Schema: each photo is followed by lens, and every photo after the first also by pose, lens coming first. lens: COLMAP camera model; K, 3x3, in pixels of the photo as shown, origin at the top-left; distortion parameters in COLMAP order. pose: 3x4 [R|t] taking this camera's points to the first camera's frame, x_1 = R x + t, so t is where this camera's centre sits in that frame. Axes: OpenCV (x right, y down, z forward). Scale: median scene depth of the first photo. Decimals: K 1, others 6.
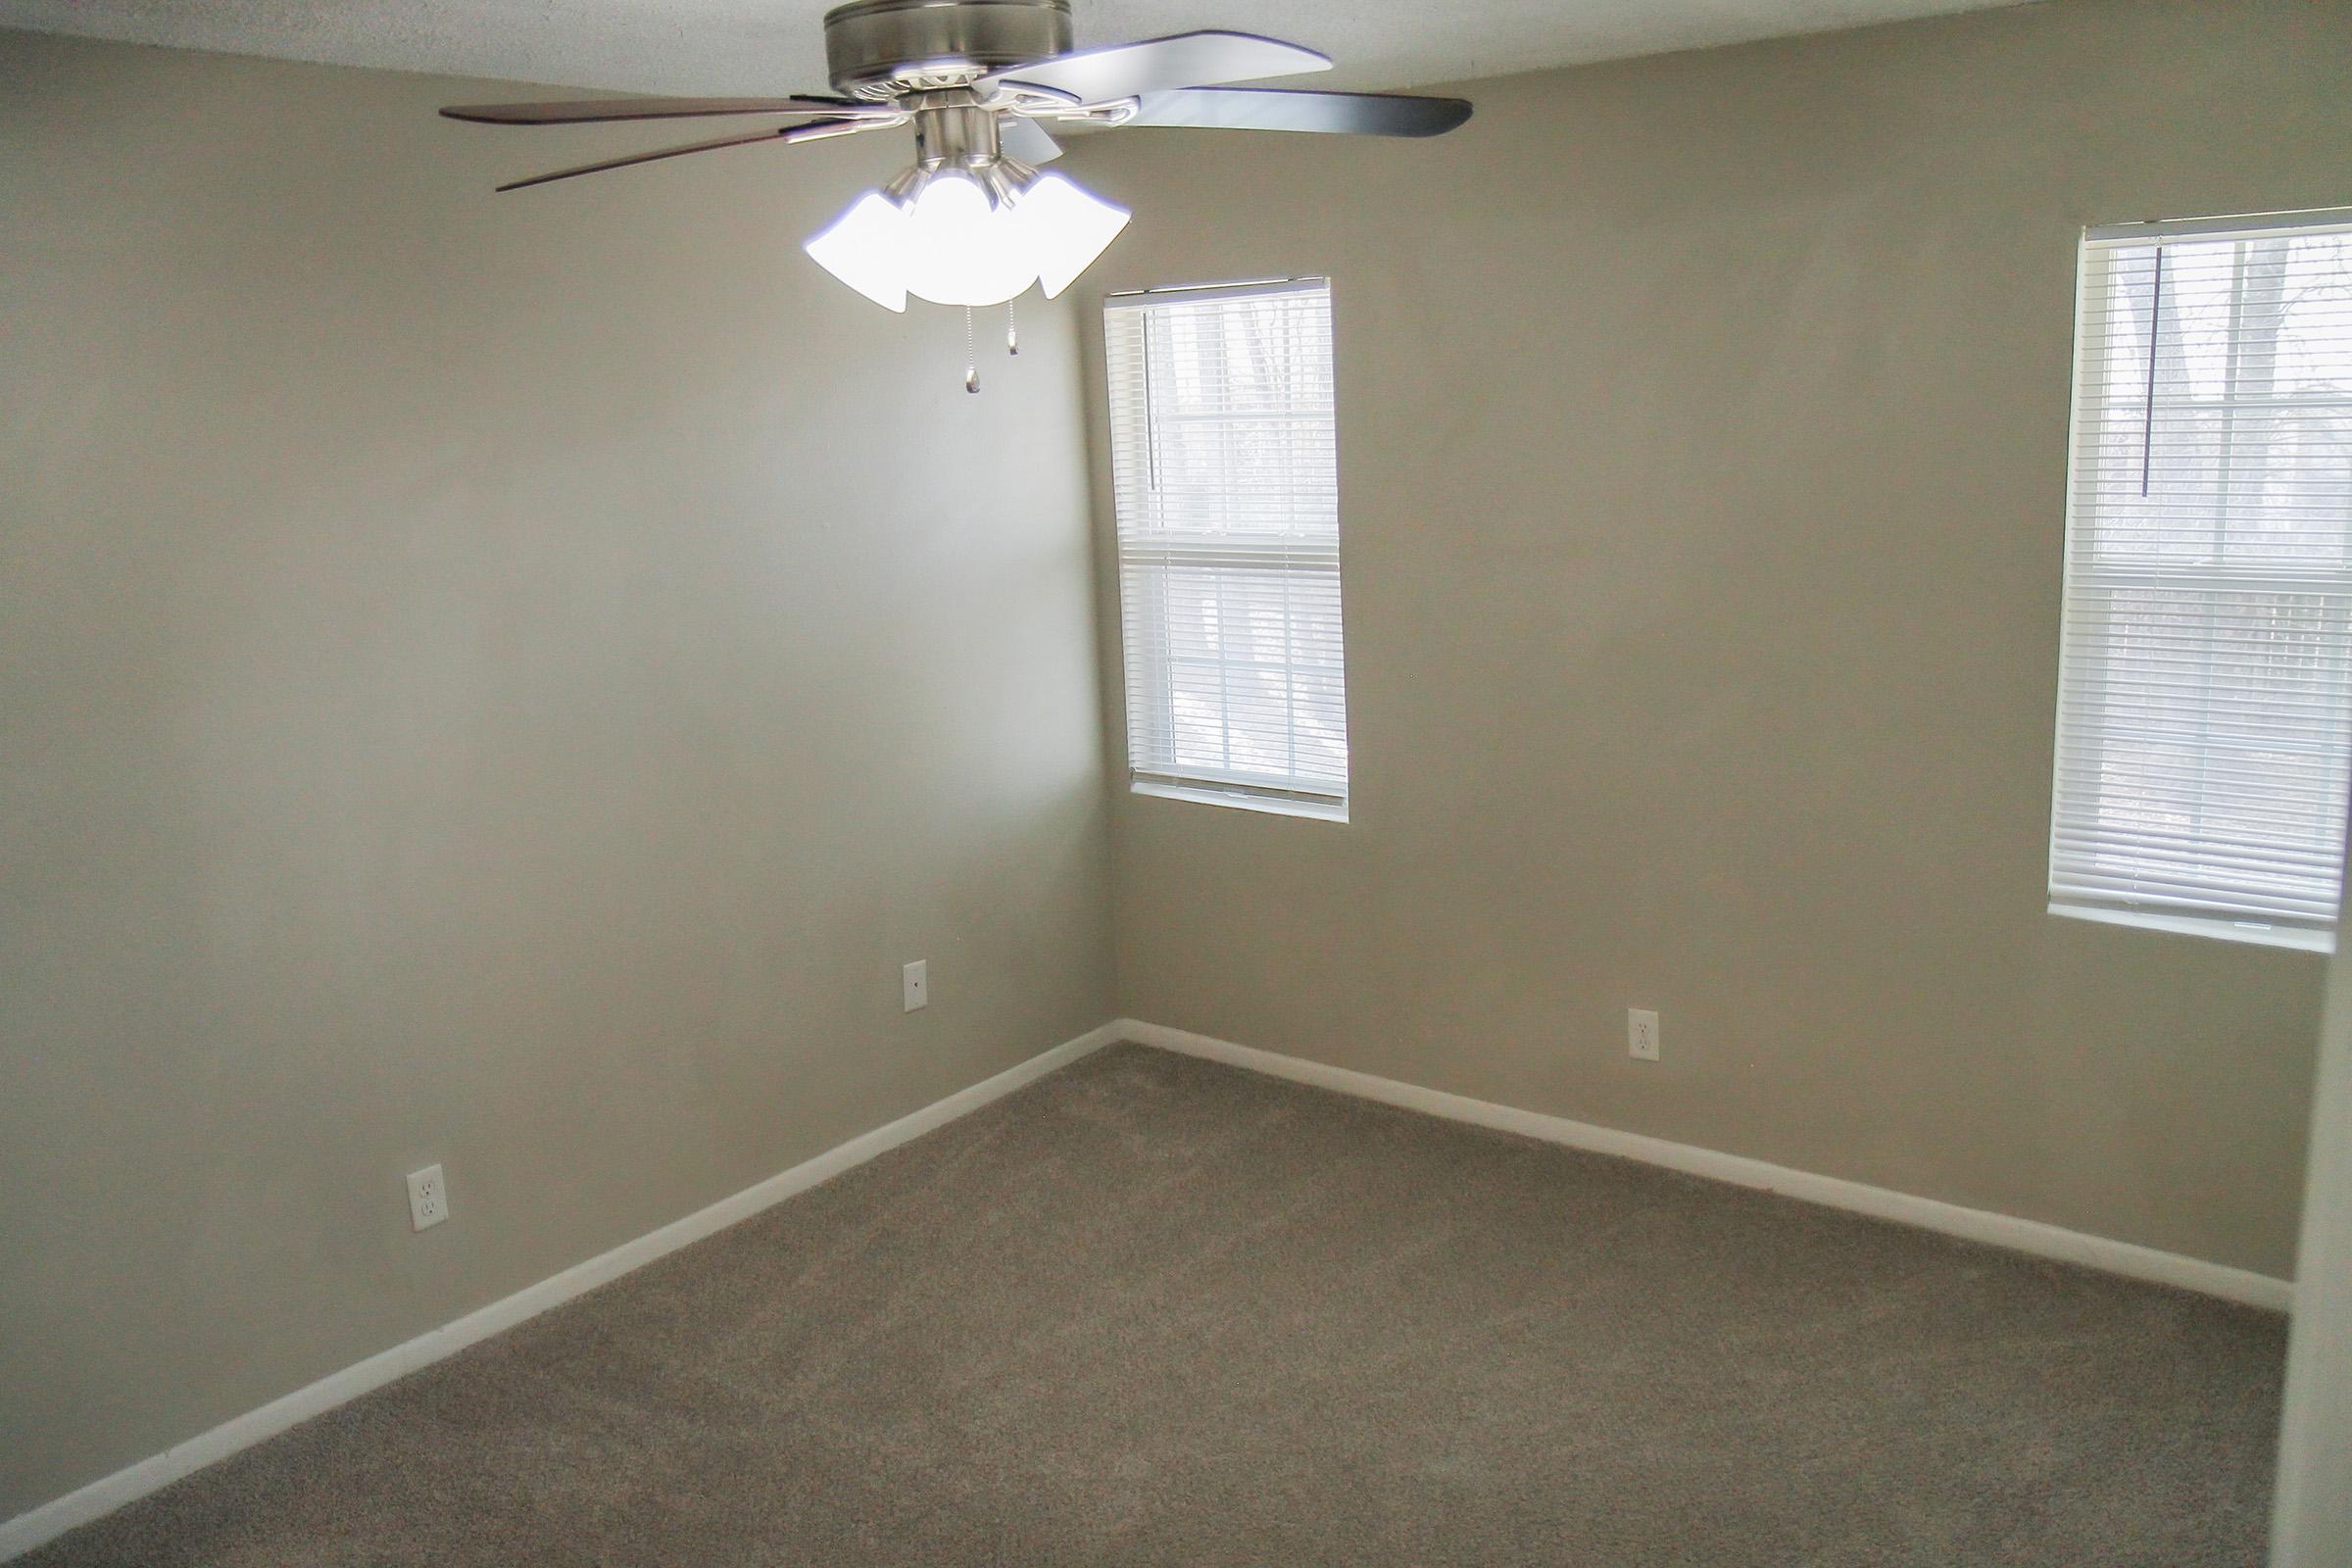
lens RADIAL K [[1925.8, 0, 1176.9], [0, 1925.8, 790.8], [0, 0, 1]] dist [-0.088570, 0.088616]
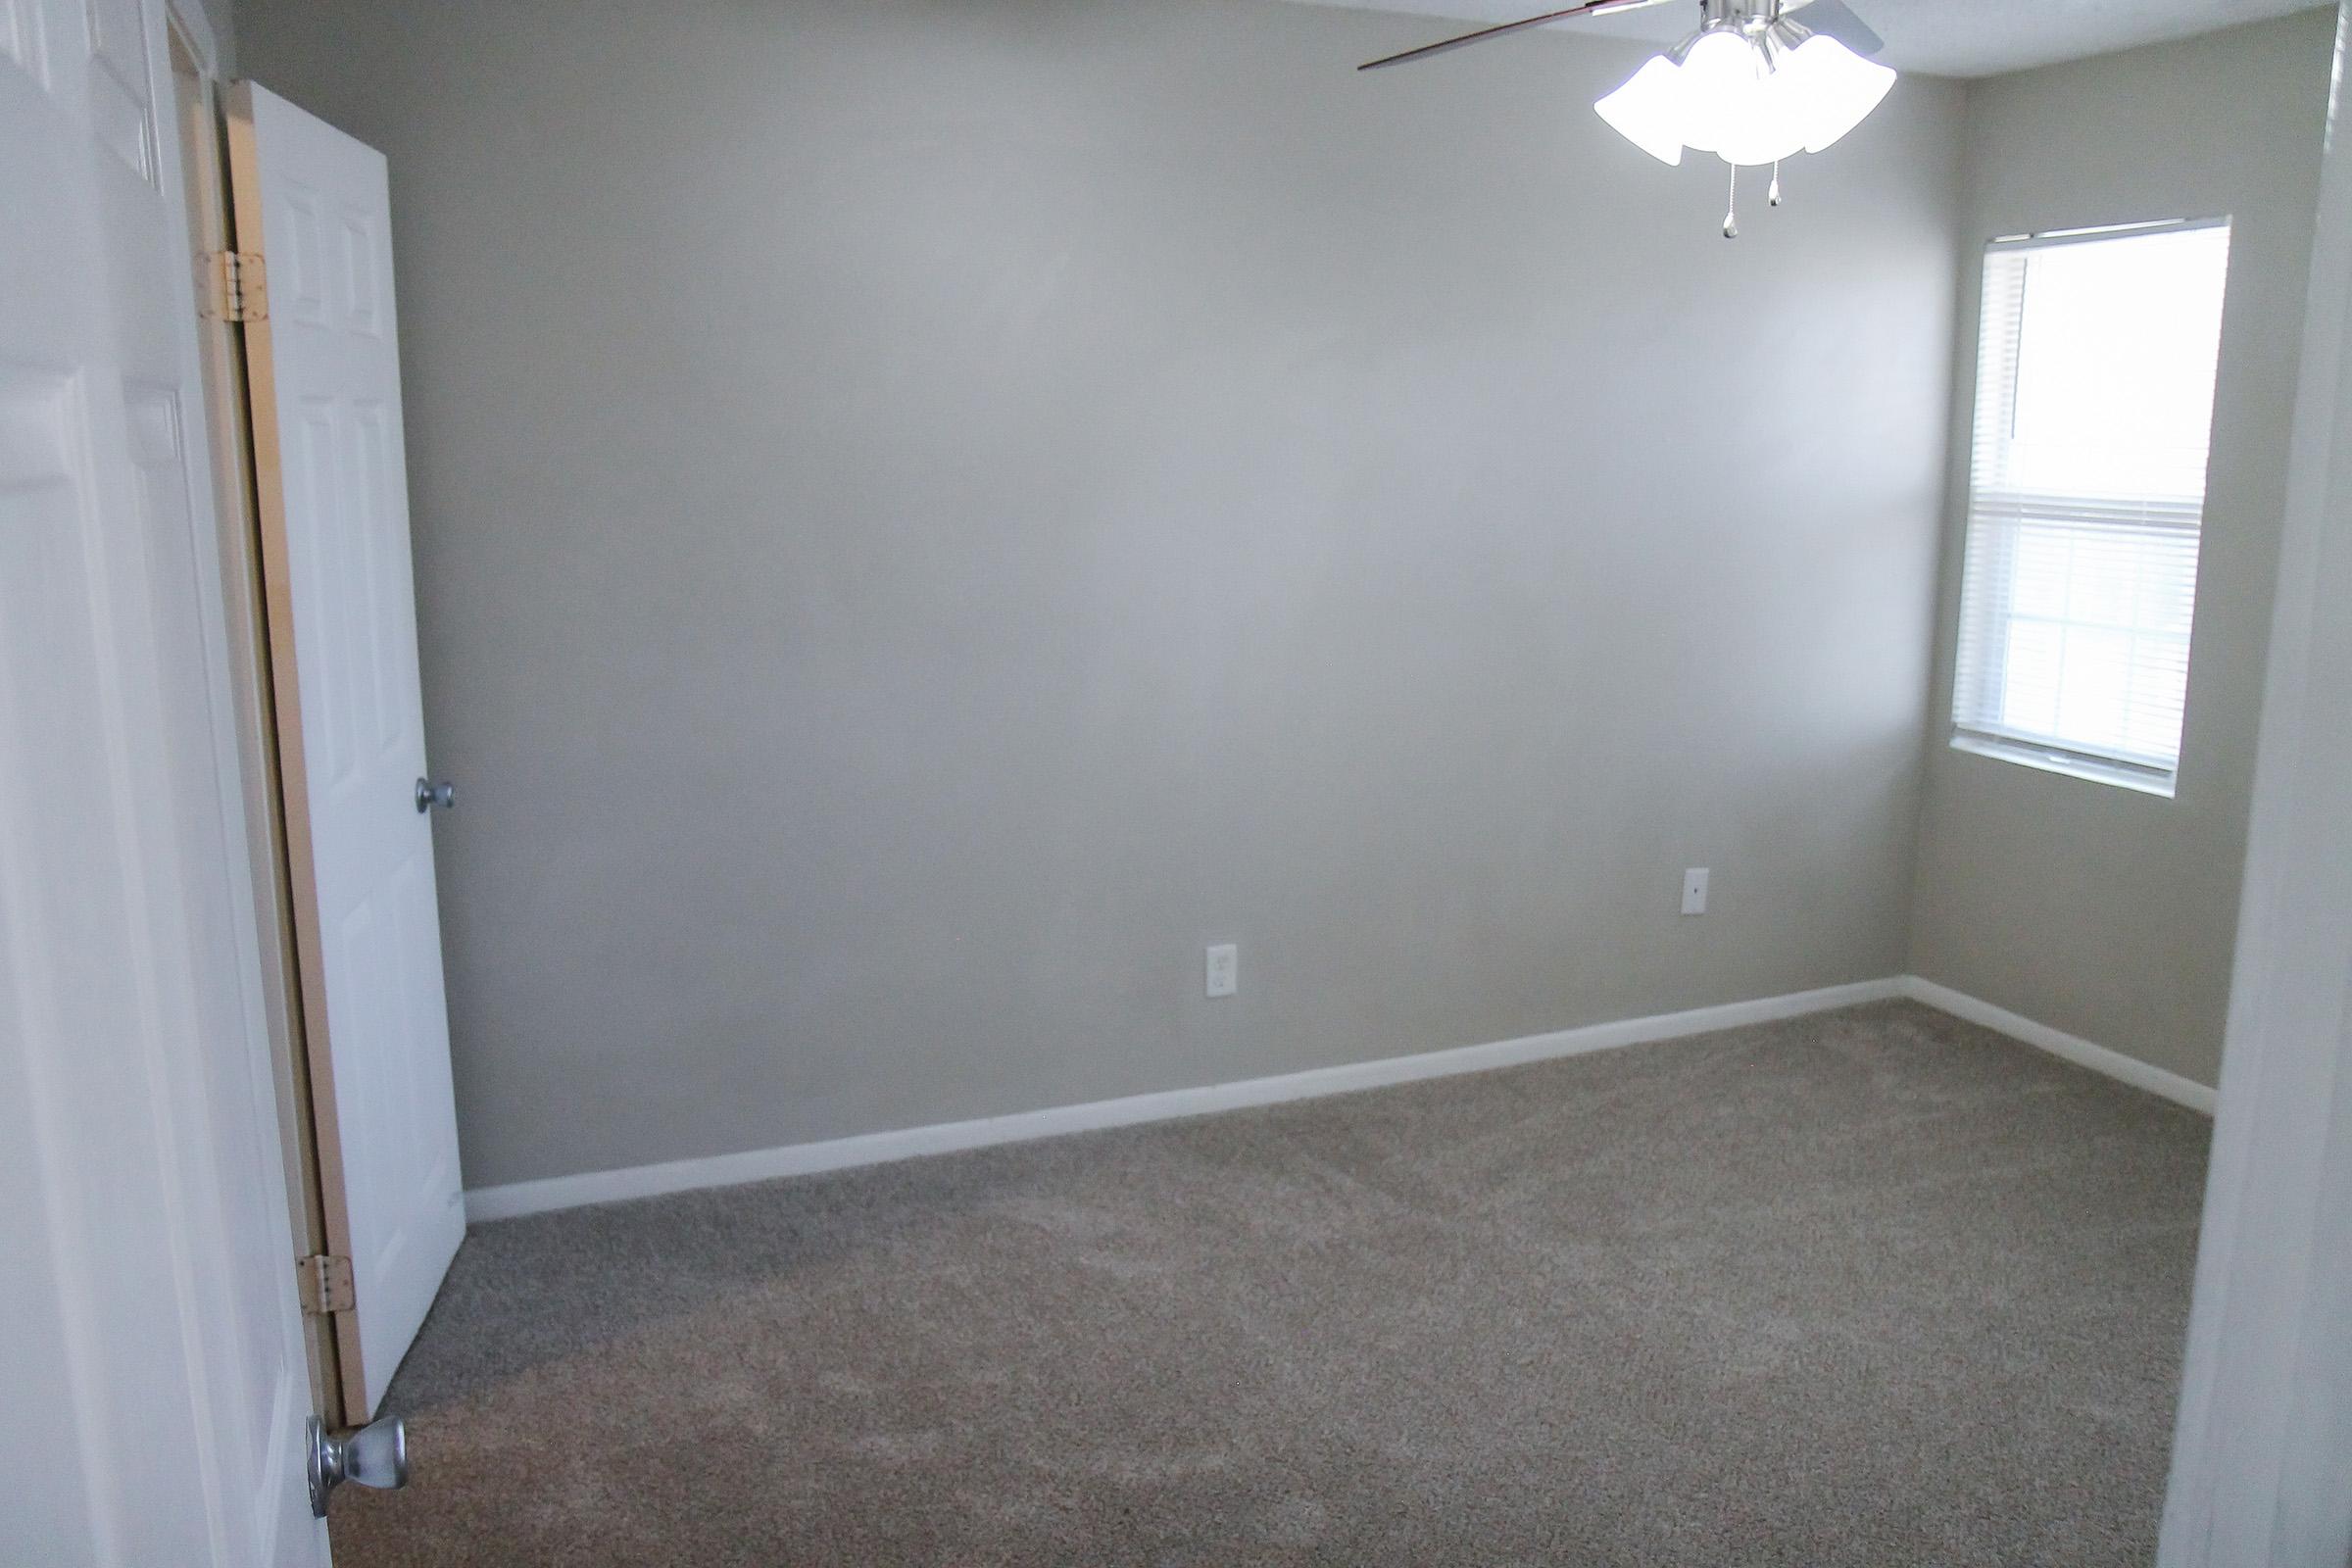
lens RADIAL K [[1925.8, 0, 1188.0], [0, 1925.8, 801.4], [0, 0, 1]] dist [-0.088570, 0.088616]
pose [[0.881350, 0.144844, -0.449713, 0.090723], [-0.148937, 0.988492, 0.026487, 0.074421], [0.448374, 0.043634, 0.892780, -0.057564]]
